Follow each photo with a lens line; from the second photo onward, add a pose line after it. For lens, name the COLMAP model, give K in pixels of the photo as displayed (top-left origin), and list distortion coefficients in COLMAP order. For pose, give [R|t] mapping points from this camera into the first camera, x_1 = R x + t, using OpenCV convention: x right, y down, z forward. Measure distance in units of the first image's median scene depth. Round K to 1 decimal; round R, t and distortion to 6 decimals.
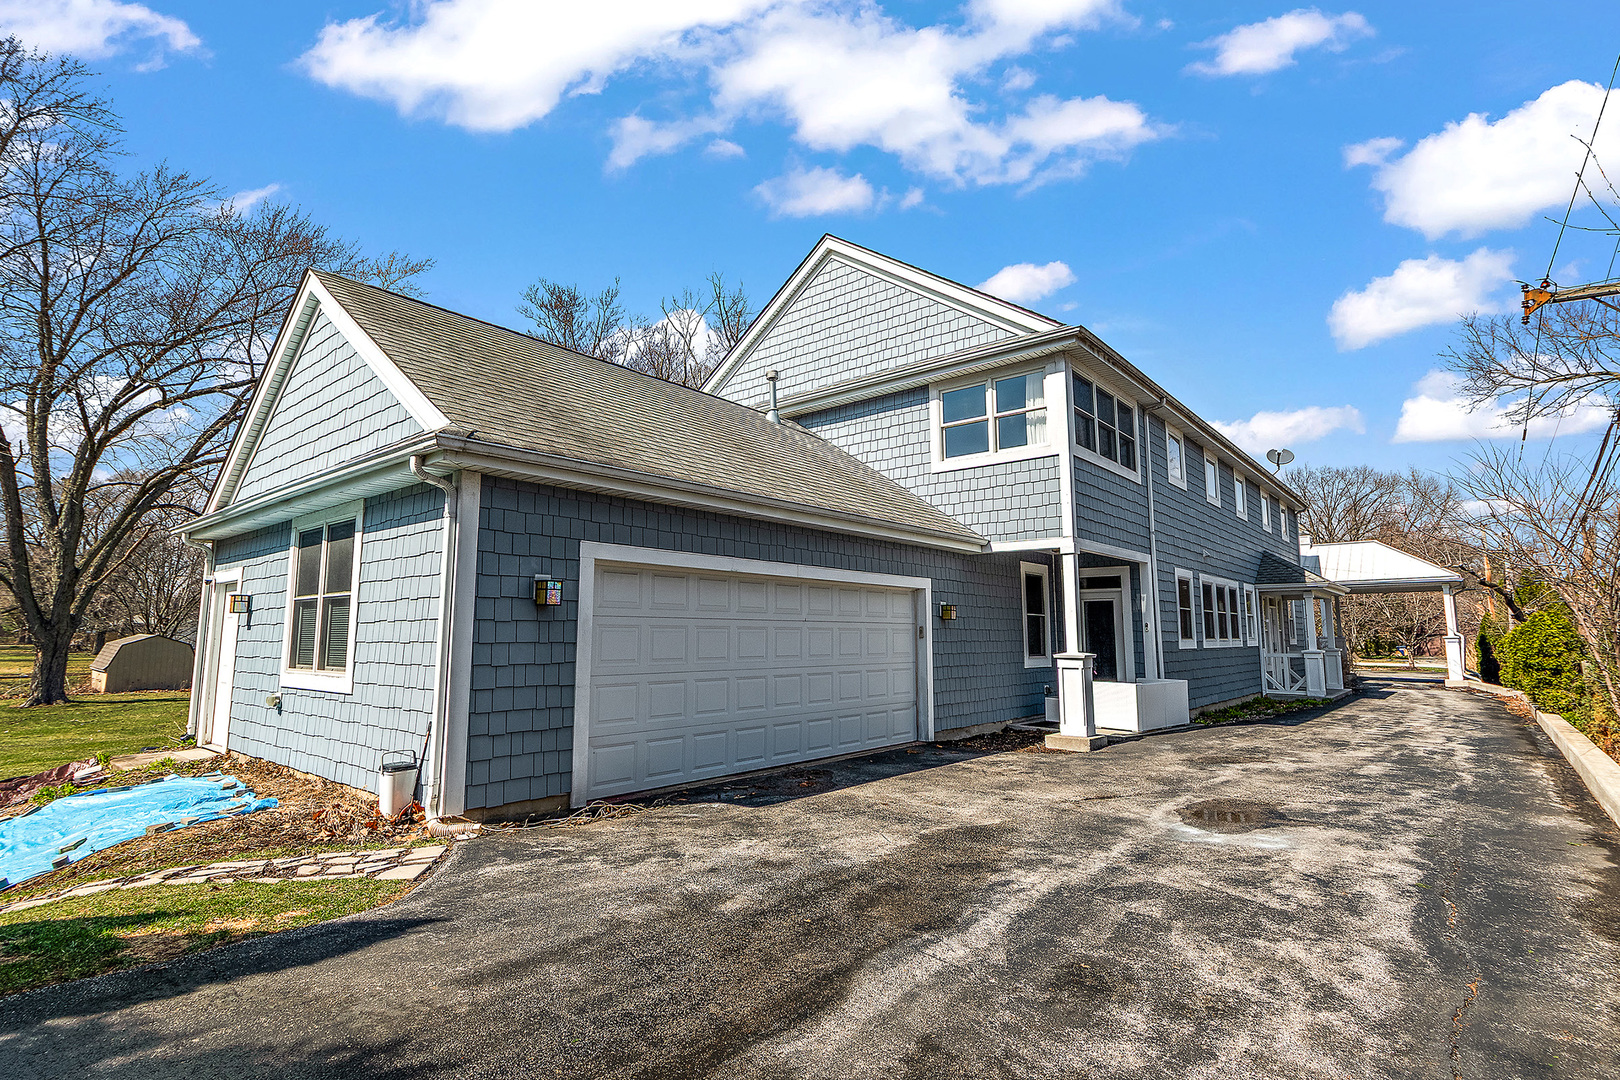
lens RADIAL K [[790.8, 0, 810.0], [0, 790.8, 540.0], [0, 0, 1]] dist [0.000703, 0.000071]
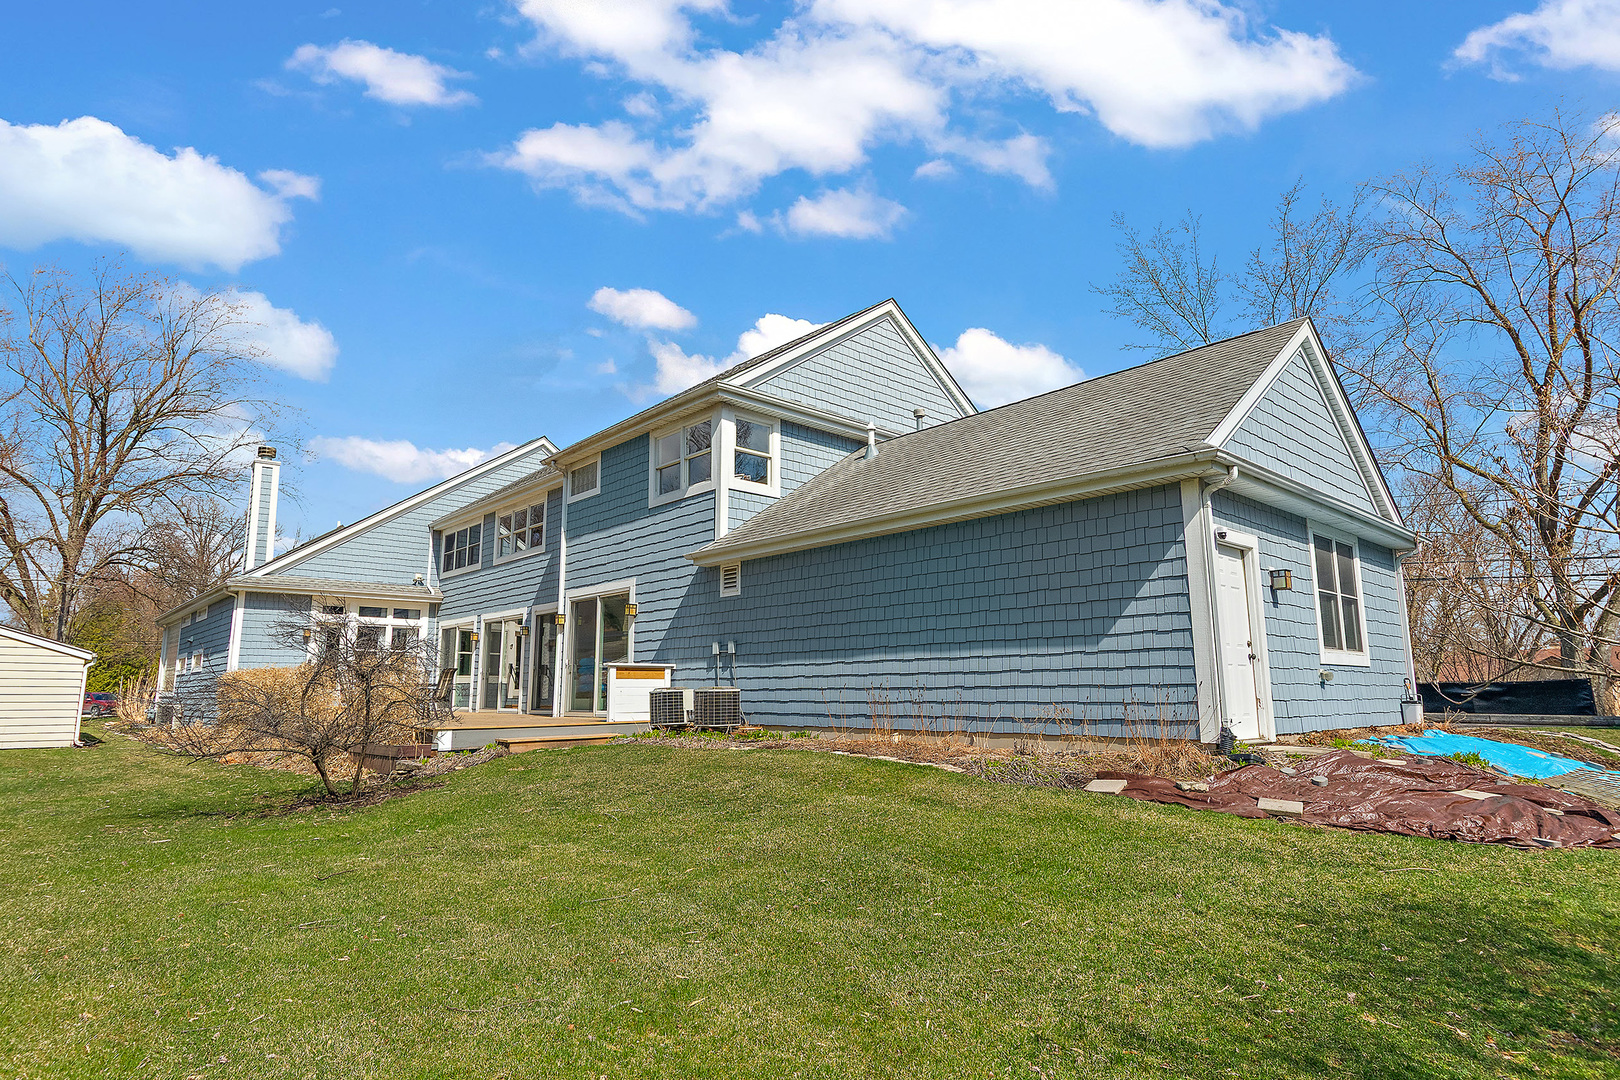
lens RADIAL K [[848.9, 0, 810.0], [0, 848.9, 540.0], [0, 0, 1]] dist [-0.000101, -0.000031]
pose [[0.129722, 0.174290, 0.976112, -2.023733], [-0.125065, 0.979444, -0.158264, 0.301130], [-0.983631, -0.101547, 0.148853, 1.589059]]
